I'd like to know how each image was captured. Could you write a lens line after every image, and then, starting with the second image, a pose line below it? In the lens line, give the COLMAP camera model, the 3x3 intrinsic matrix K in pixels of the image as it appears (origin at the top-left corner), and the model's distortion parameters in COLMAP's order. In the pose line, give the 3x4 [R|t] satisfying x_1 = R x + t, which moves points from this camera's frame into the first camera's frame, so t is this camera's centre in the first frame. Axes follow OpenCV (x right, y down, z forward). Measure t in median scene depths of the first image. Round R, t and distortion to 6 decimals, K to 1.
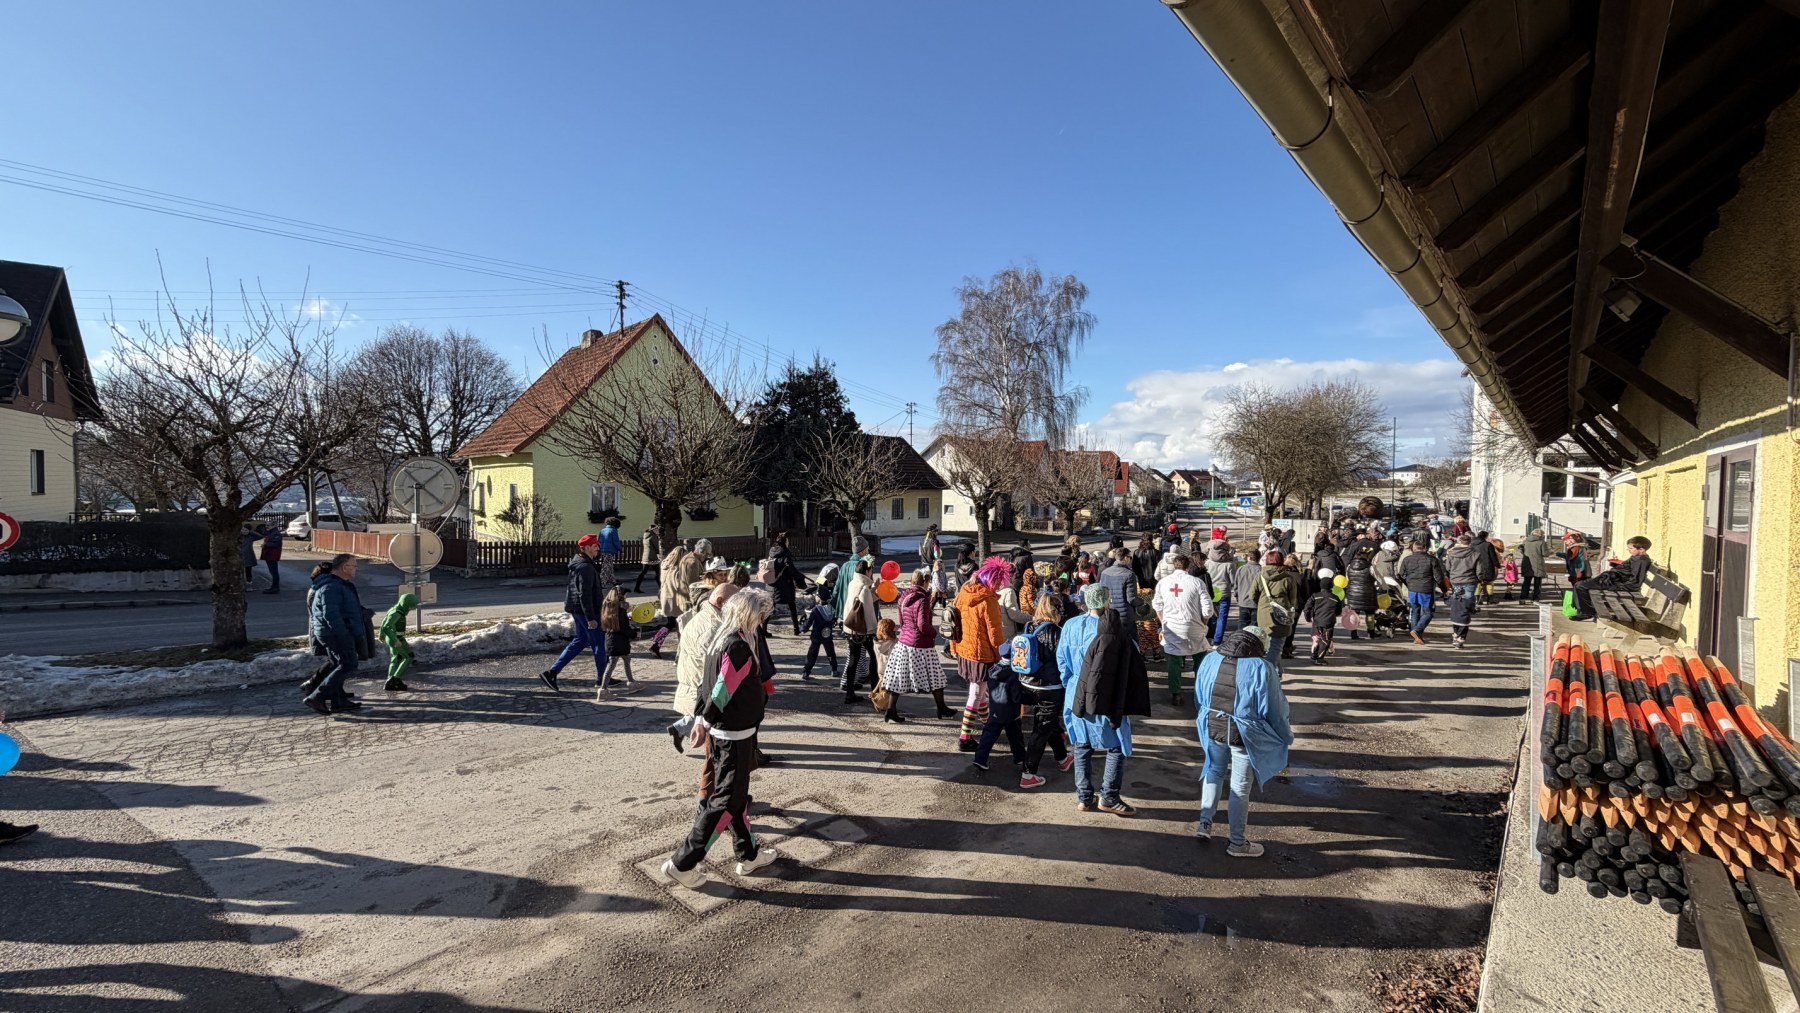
lens RADIAL K [[717.8, 0, 897.5], [0, 717.8, 507.6], [0, 0, 1]] dist [-0.004997, 0.002205]
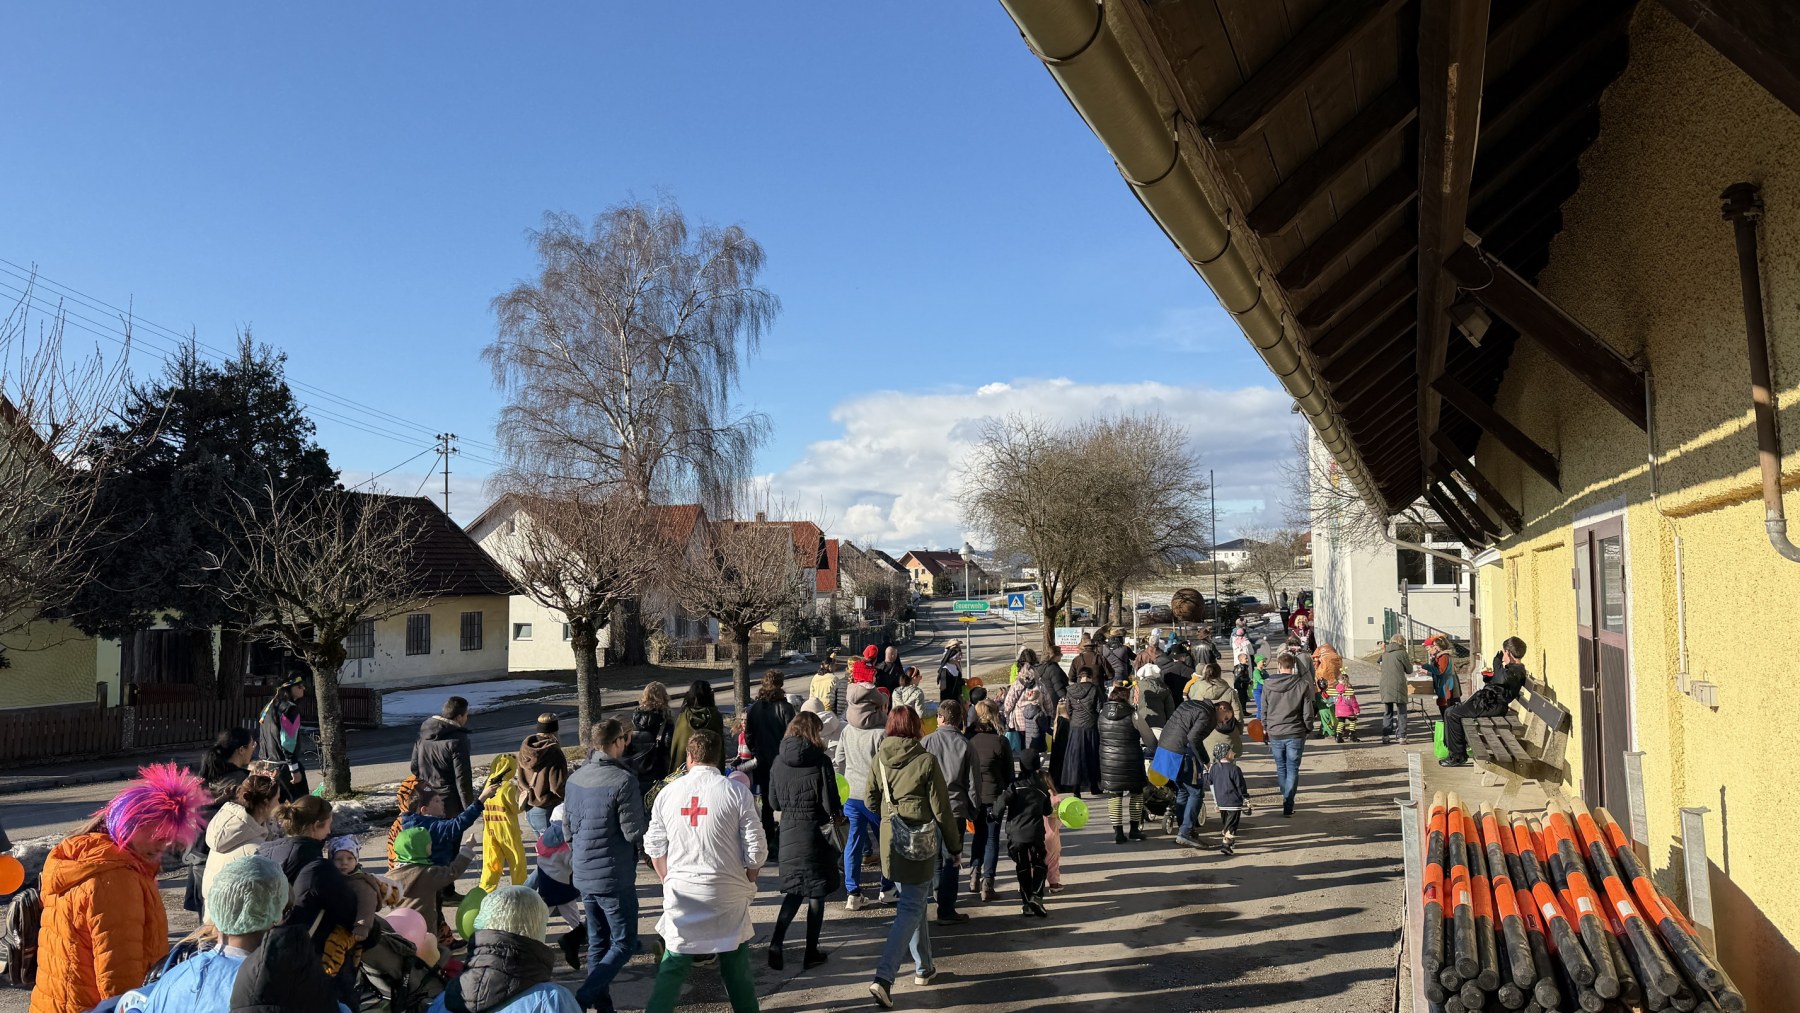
lens RADIAL K [[1256.3, 0, 903.6], [0, 1256.3, 511.1], [0, 0, 1]] dist [0.093328, -0.130022]
pose [[0.934643, -0.001621, 0.355583, 0.002653], [0.032606, 0.996167, -0.081163, -0.001484], [-0.354089, 0.087453, 0.931114, 0.002960]]
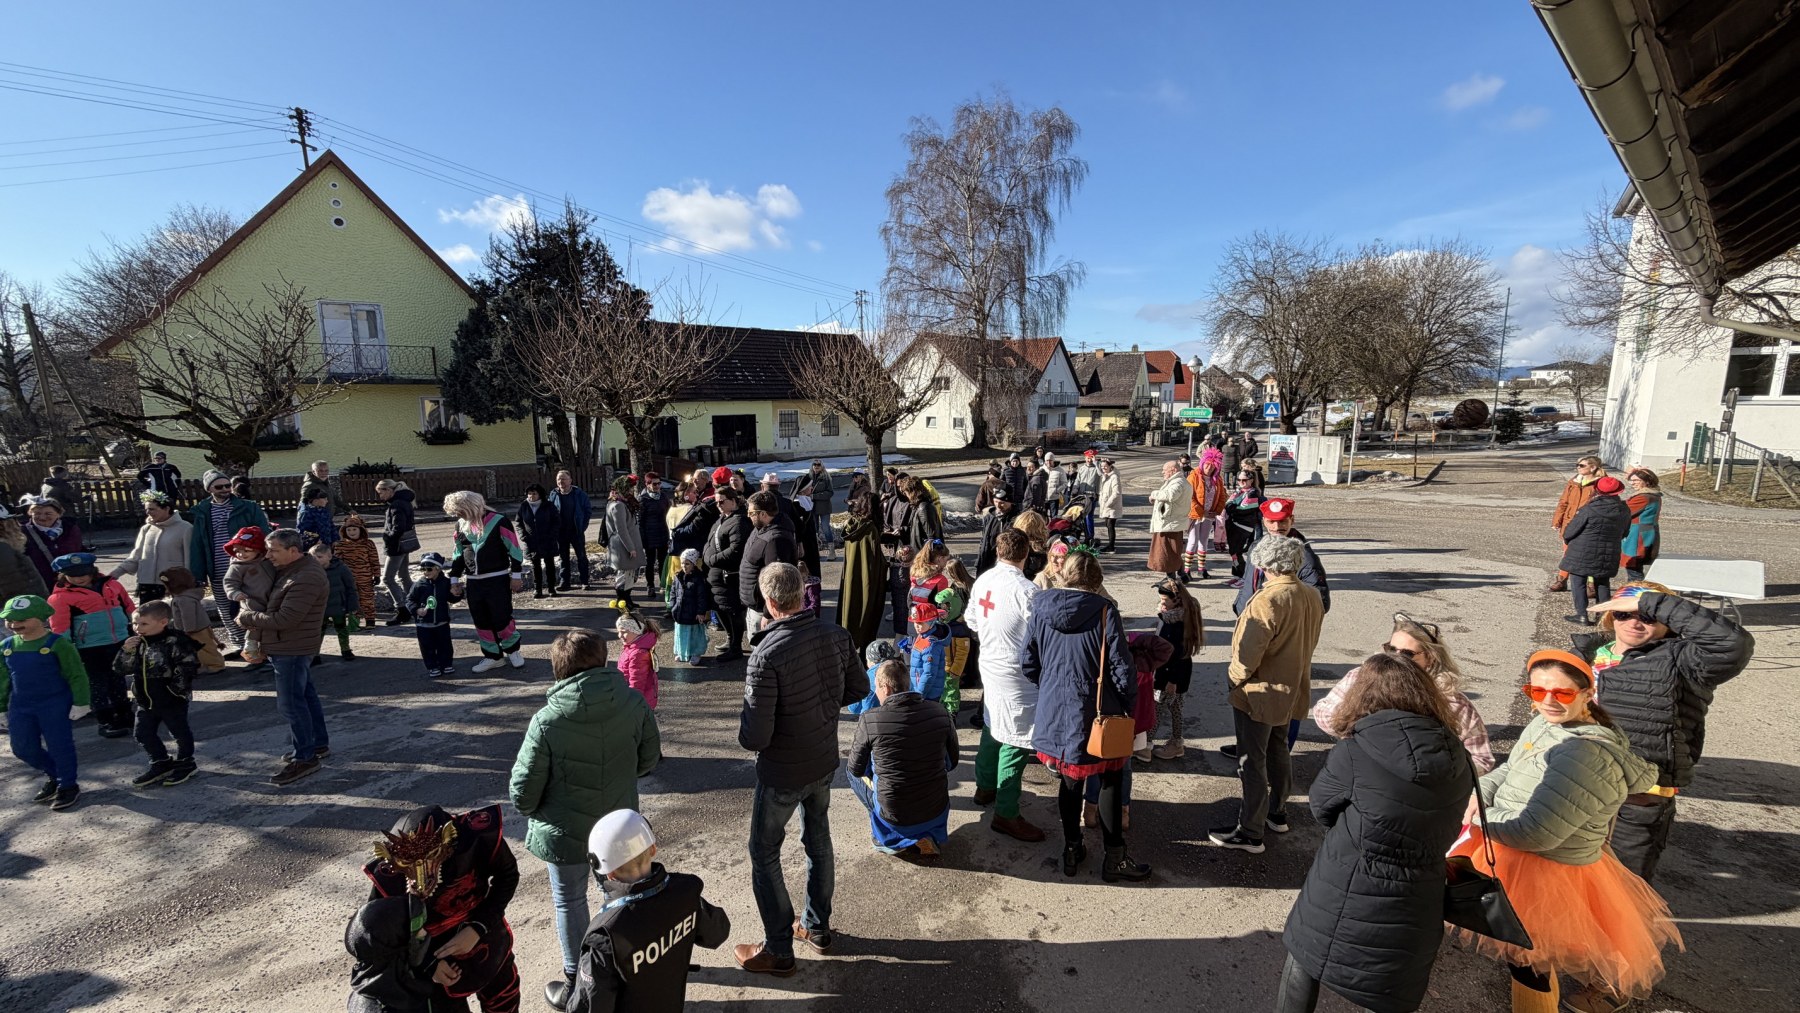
lens RADIAL K [[717.8, 0, 900.4], [0, 717.8, 506.6], [0, 0, 1]] dist [-0.004997, 0.002205]
pose [[0.992937, 0.003233, -0.118595, 0.428103], [0.011171, 0.992639, 0.120591, -0.002600], [0.118112, -0.121064, 0.985593, 0.470552]]
